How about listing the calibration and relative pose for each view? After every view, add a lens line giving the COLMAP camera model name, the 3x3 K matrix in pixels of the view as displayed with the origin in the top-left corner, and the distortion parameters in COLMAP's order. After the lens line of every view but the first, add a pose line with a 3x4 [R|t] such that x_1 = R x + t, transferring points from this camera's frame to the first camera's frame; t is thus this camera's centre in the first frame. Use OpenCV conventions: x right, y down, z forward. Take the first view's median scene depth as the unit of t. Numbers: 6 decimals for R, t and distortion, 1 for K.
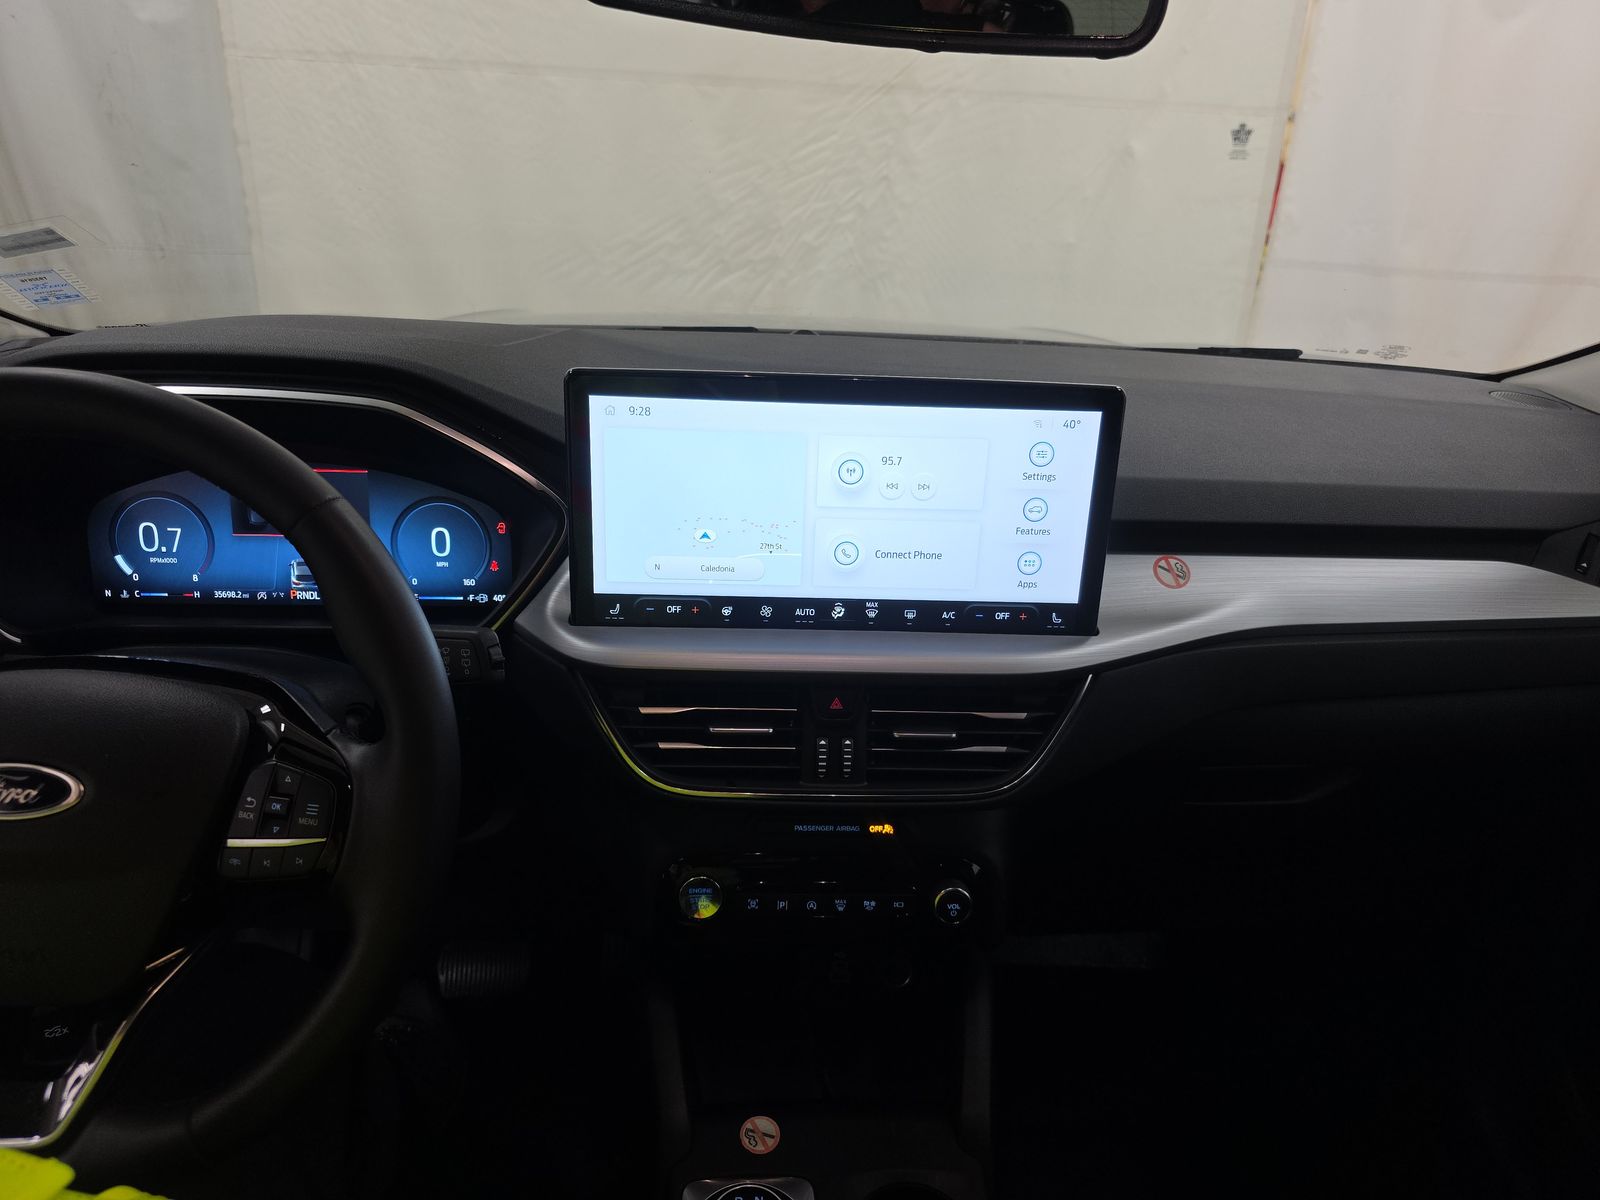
lens RADIAL K [[1076.0, 0, 778.3], [0, 1076.0, 600.1], [0, 0, 1]] dist [0.005179, -0.008547]
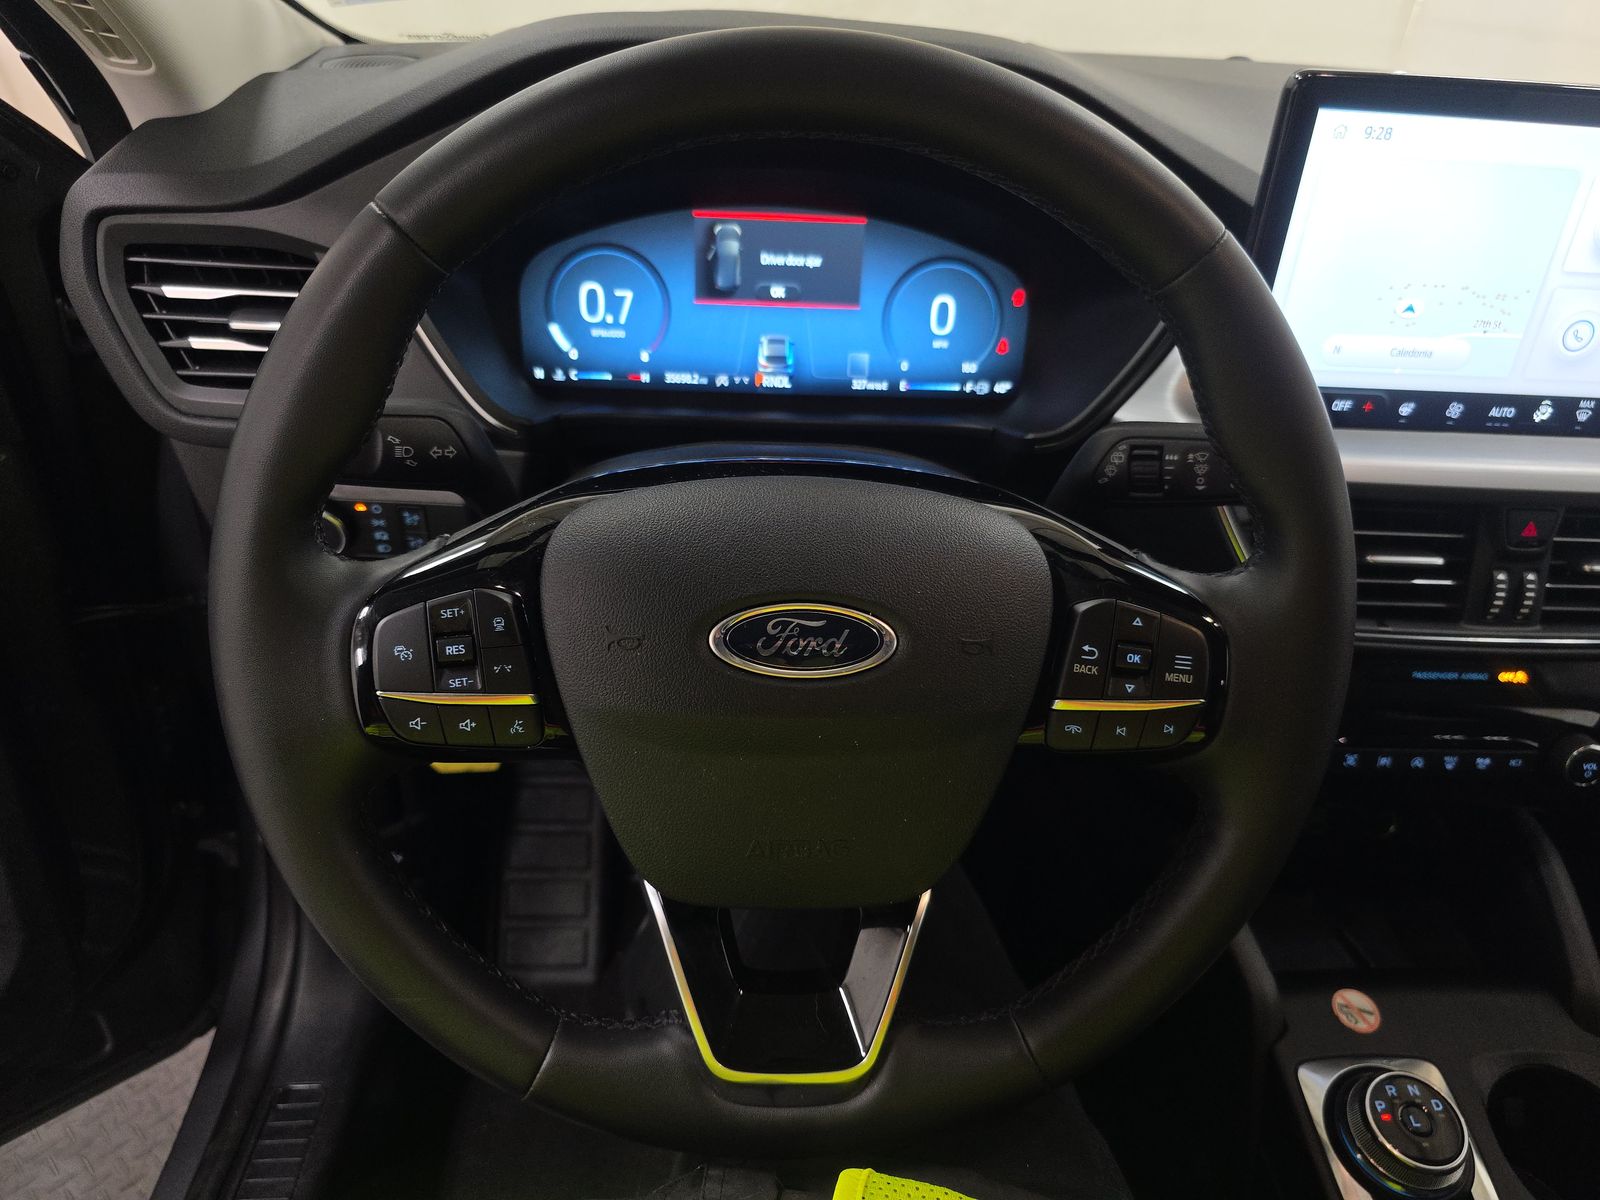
lens RADIAL K [[1109.8, 0, 792.3], [0, 1109.8, 627.1], [0, 0, 1]] dist [-0.004361, -0.004743]
pose [[0.999866, 0.016156, -0.002534, -0.431480], [-0.015307, 0.979111, 0.202752, 0.007749], [0.005756, -0.202686, 0.979227, 0.149111]]
